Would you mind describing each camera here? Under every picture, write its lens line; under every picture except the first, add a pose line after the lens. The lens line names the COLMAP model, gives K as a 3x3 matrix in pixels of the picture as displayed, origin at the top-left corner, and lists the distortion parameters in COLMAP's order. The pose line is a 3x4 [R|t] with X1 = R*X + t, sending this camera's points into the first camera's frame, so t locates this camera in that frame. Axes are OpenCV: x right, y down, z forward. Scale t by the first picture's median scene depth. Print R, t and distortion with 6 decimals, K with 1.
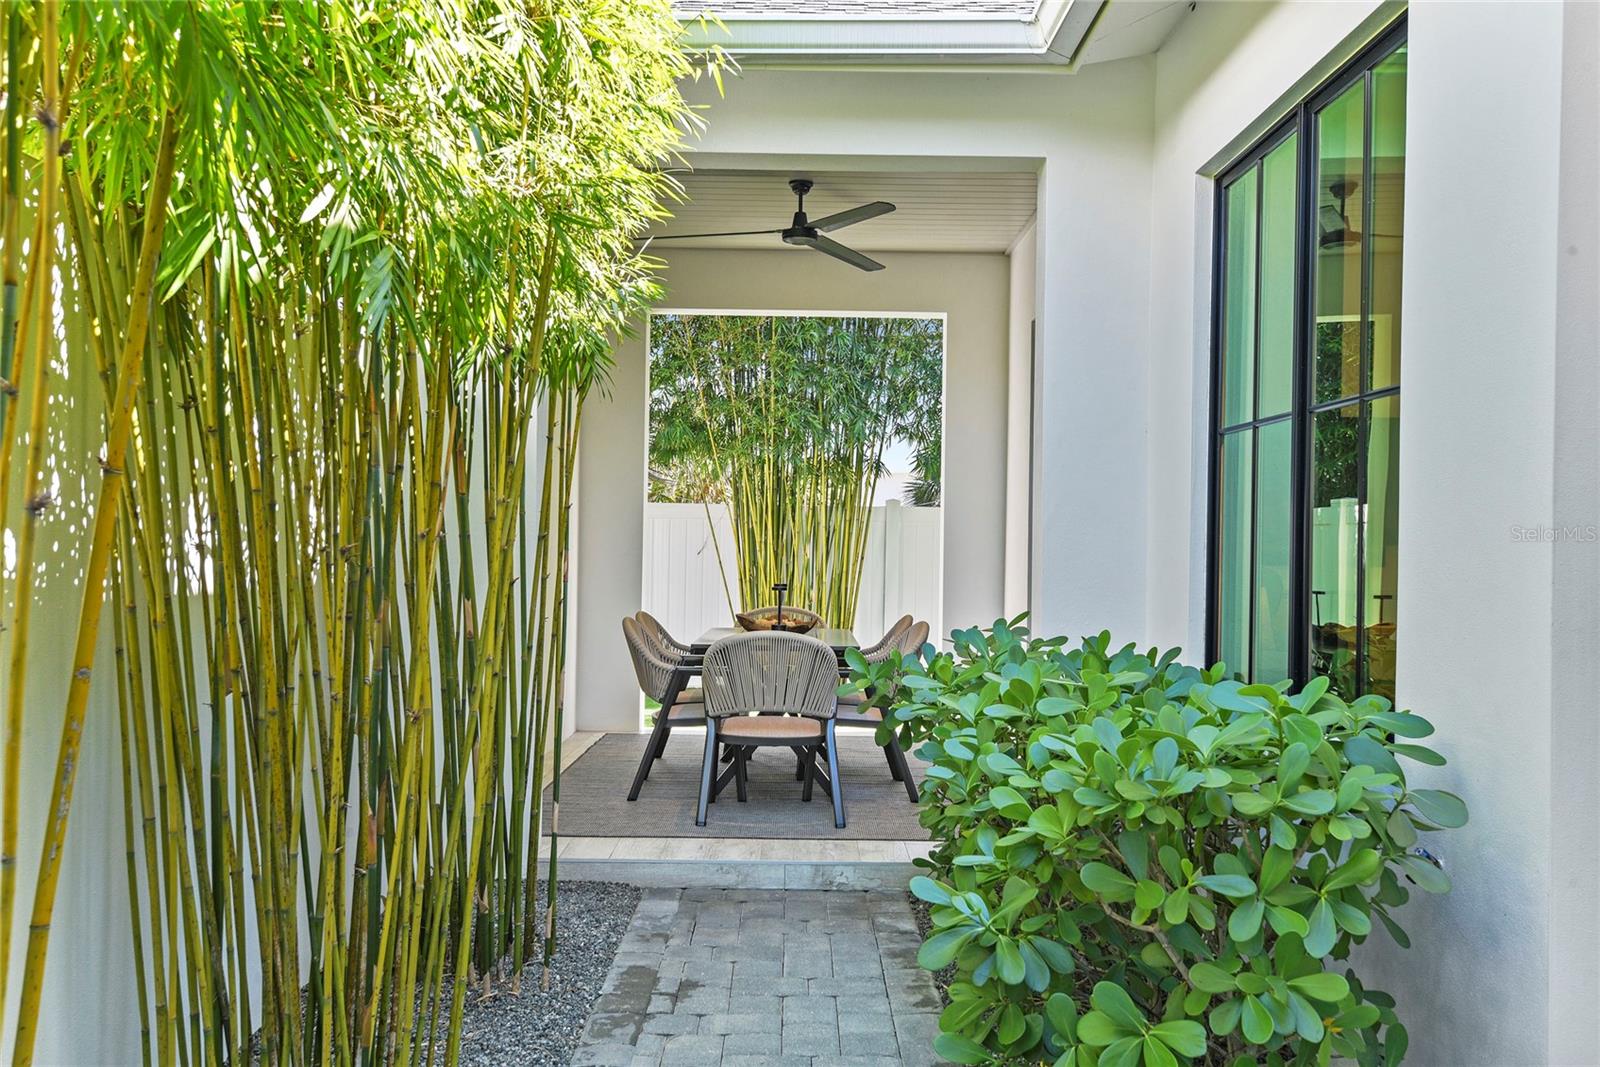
lens RADIAL K [[1350.6, 0, 799.6], [0, 1350.6, 540.8], [0, 0, 1]] dist [0.046759, -0.009438]
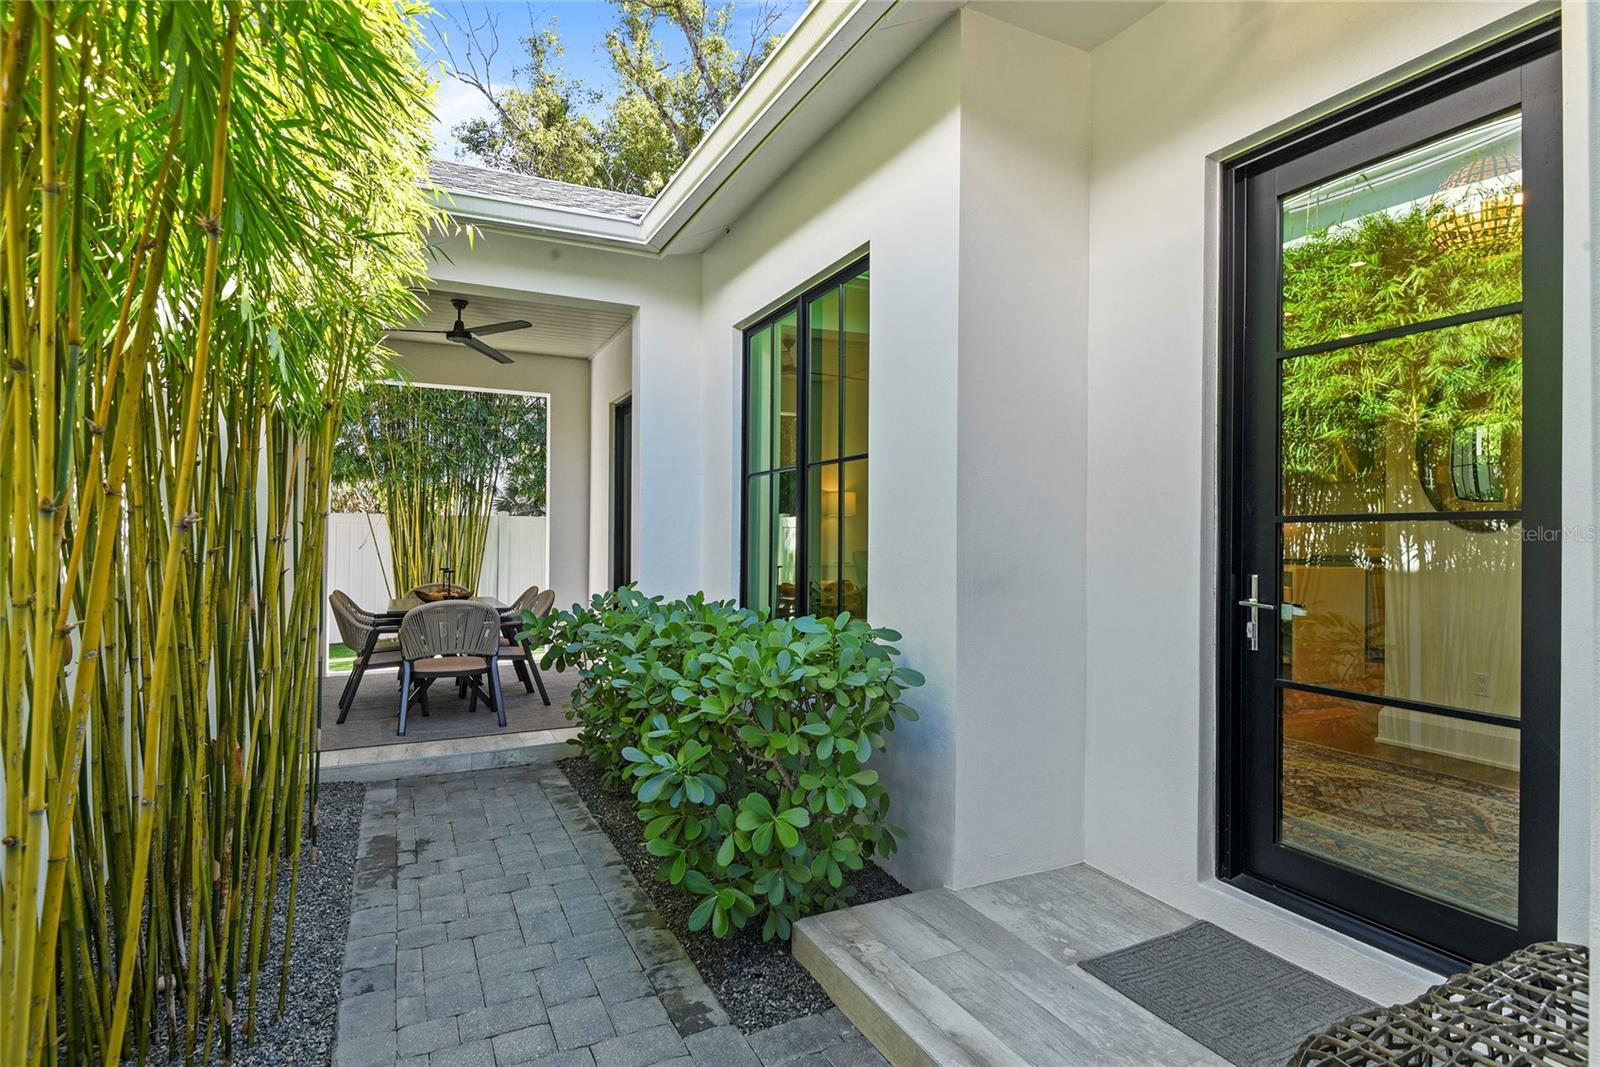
lens RADIAL K [[826.2, 0, 800.0], [0, 826.2, 533.5], [0, 0, 1]] dist [0.001869, -0.000885]
pose [[0.898040, -0.005667, 0.439877, -0.104122], [0.007239, 0.999972, -0.001896, -0.002860], [-0.439854, 0.004887, 0.898056, 0.013901]]
